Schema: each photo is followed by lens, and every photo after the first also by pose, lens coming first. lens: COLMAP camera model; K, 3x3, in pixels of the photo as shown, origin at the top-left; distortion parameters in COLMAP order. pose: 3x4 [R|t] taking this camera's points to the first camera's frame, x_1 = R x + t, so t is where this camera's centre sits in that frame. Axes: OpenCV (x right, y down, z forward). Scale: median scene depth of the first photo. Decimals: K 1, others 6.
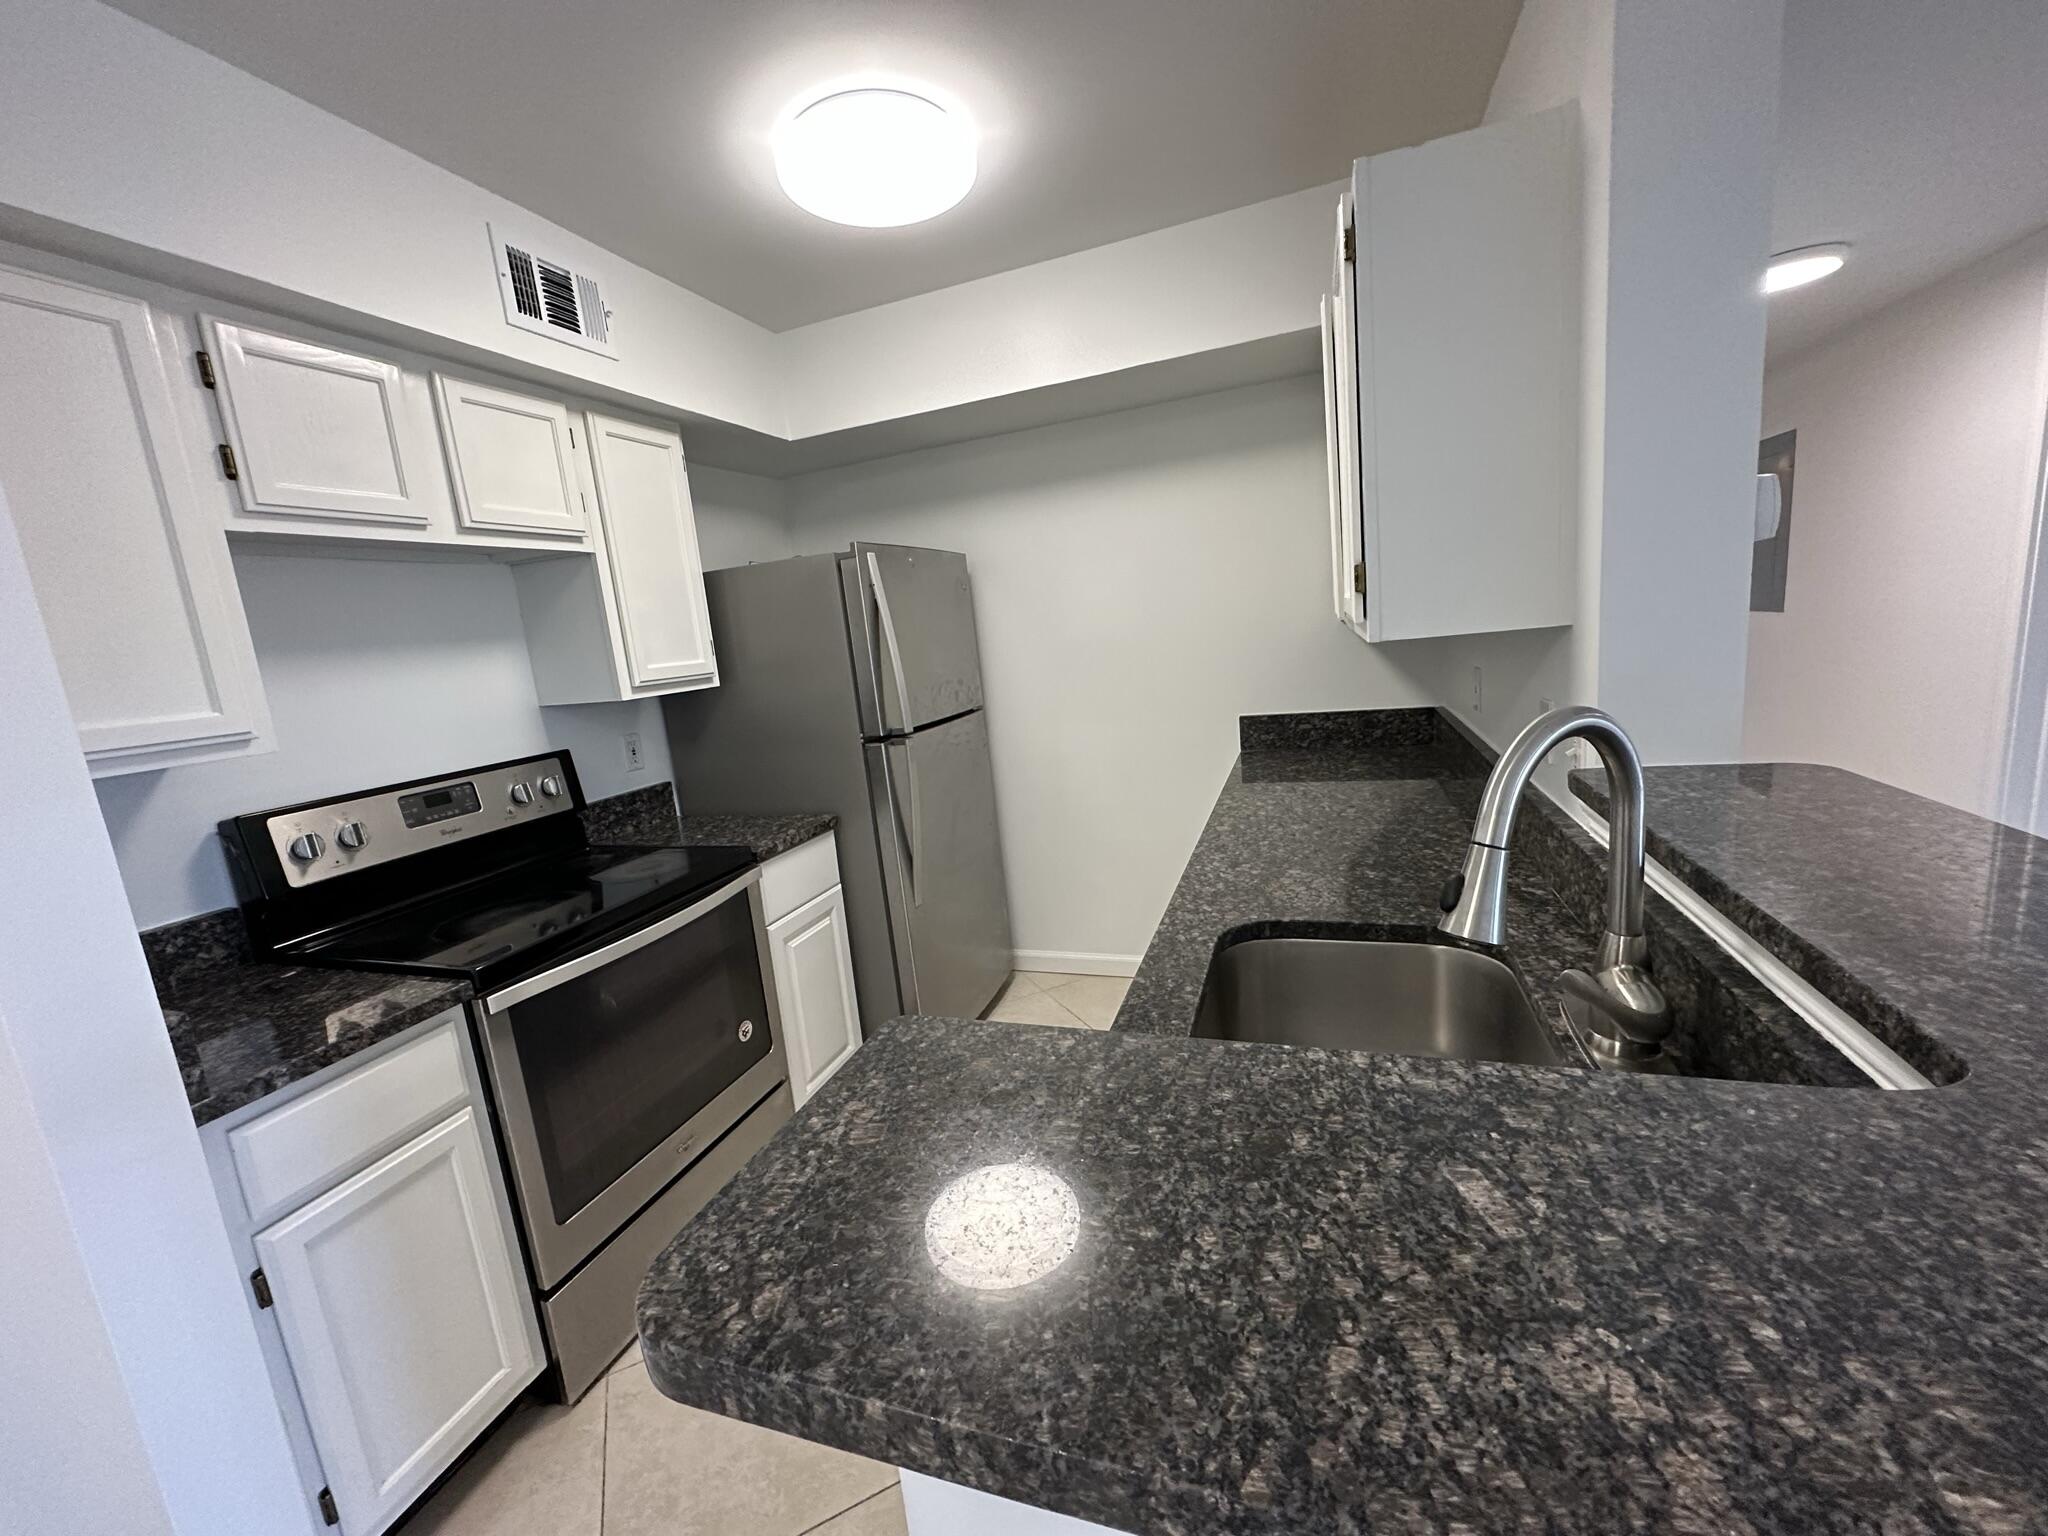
lens RADIAL K [[809.7, 0, 1024.0], [0, 809.7, 768.0], [0, 0, 1]] dist [-0.001383, -0.000308]
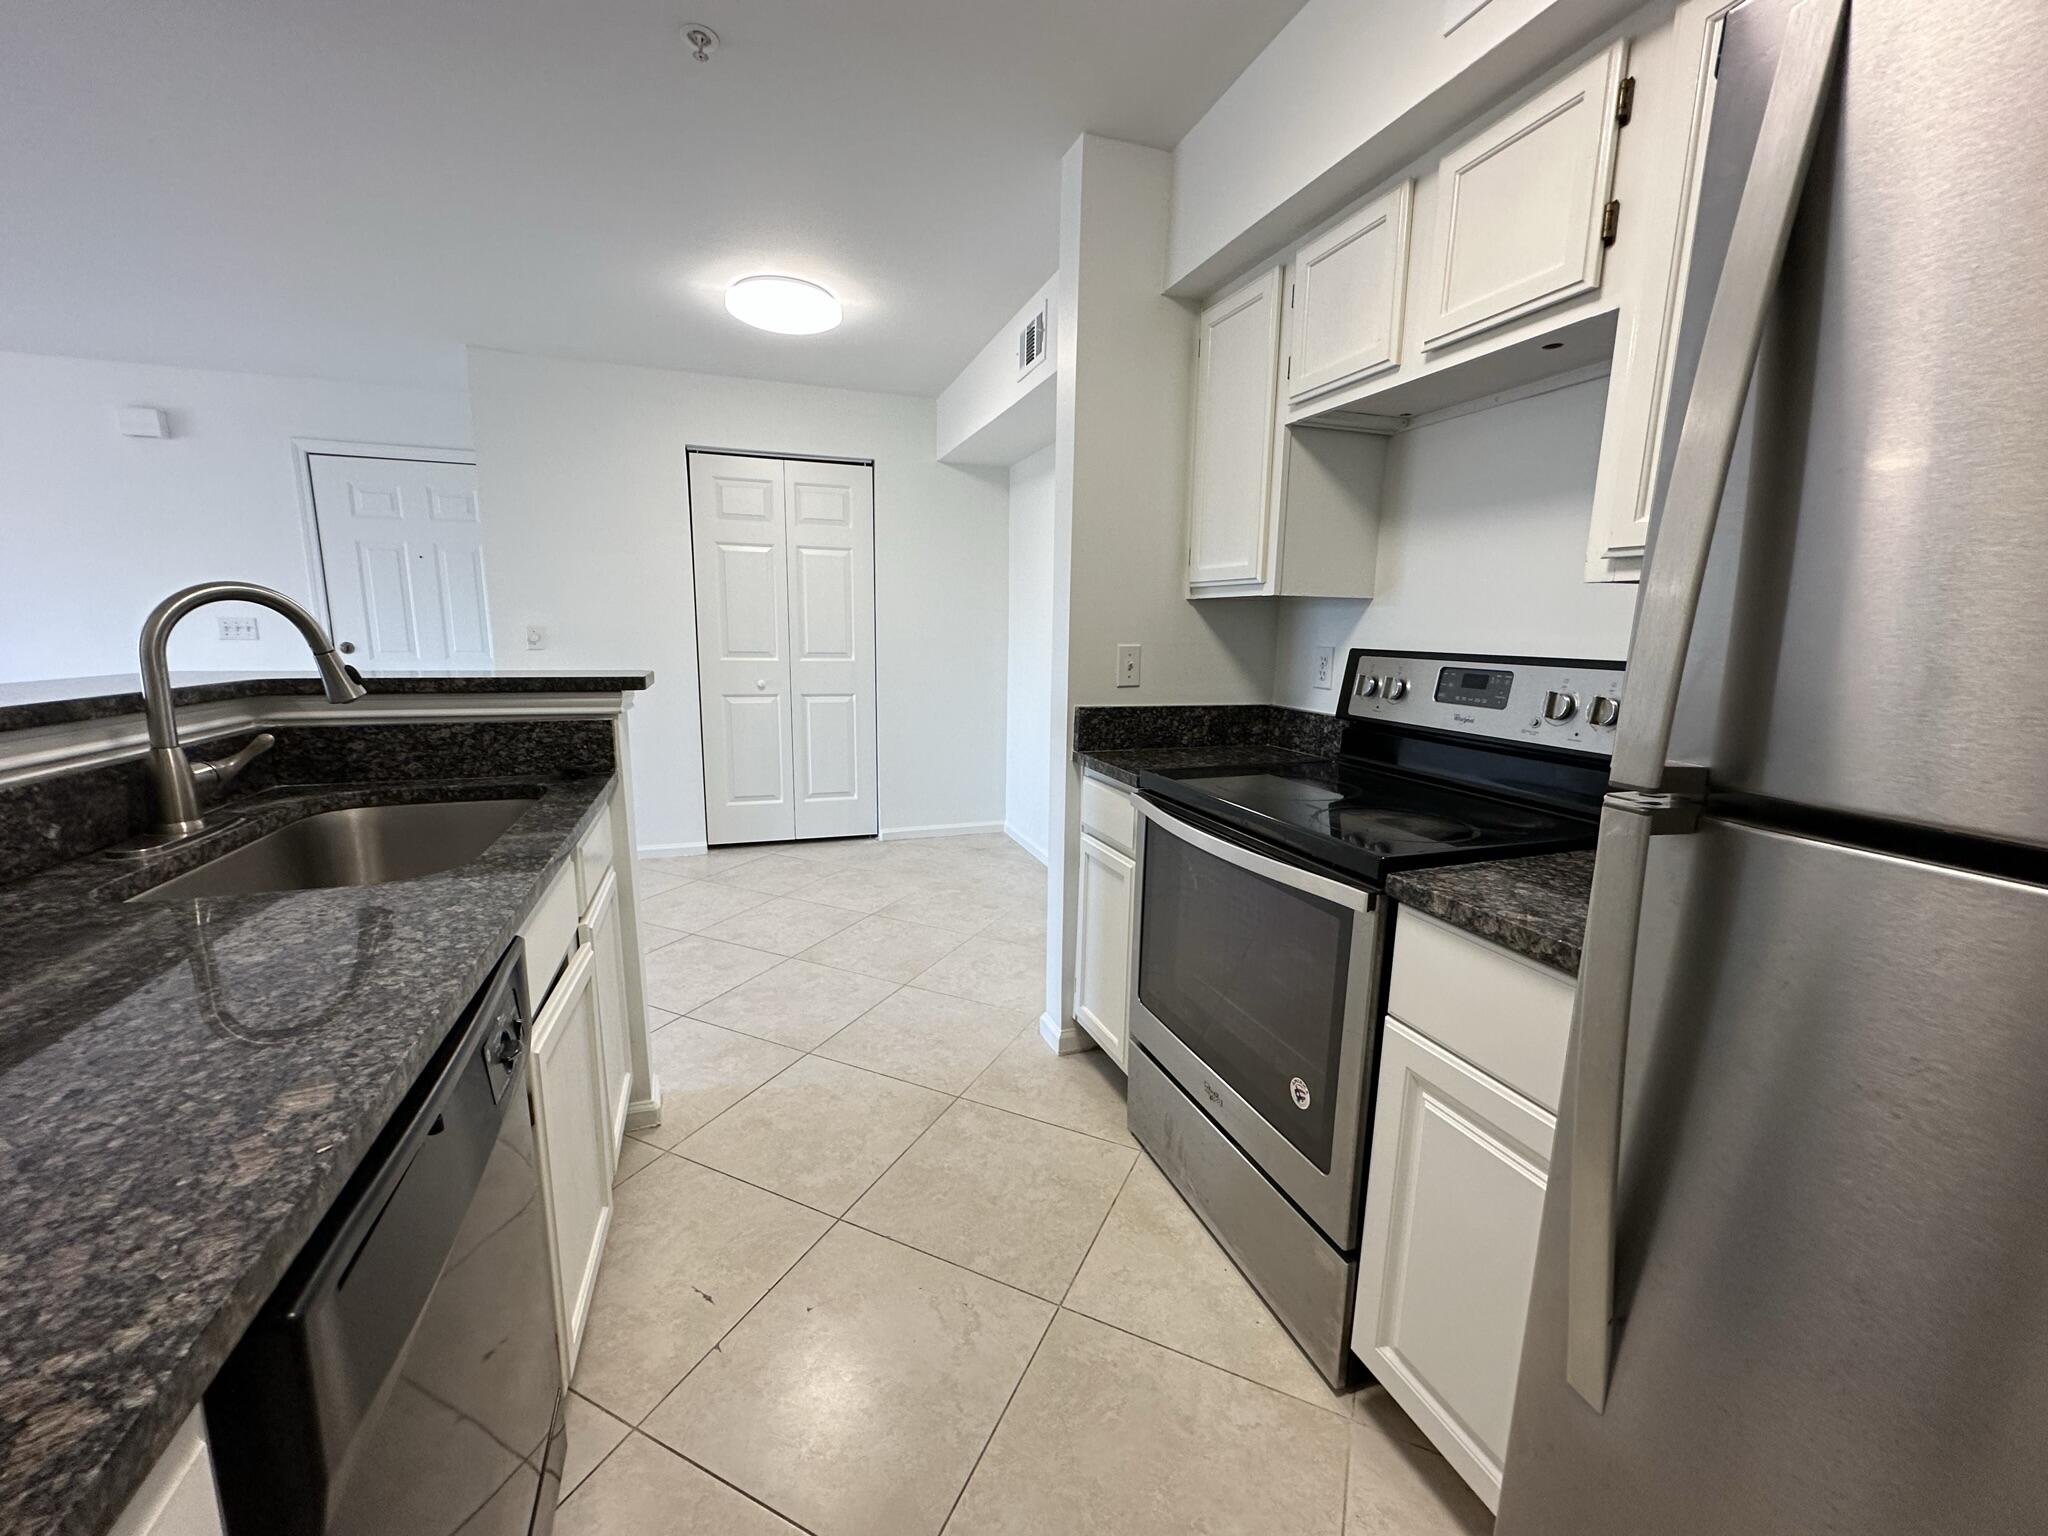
lens RADIAL K [[811.9, 0, 1024.0], [0, 811.9, 768.0], [0, 0, 1]] dist [0.009743, -0.000159]
pose [[-0.771506, 0.192508, -0.606399, 0.195370], [-0.053085, 0.930323, 0.362880, -0.163021], [0.634004, 0.312154, -0.707530, 1.313179]]
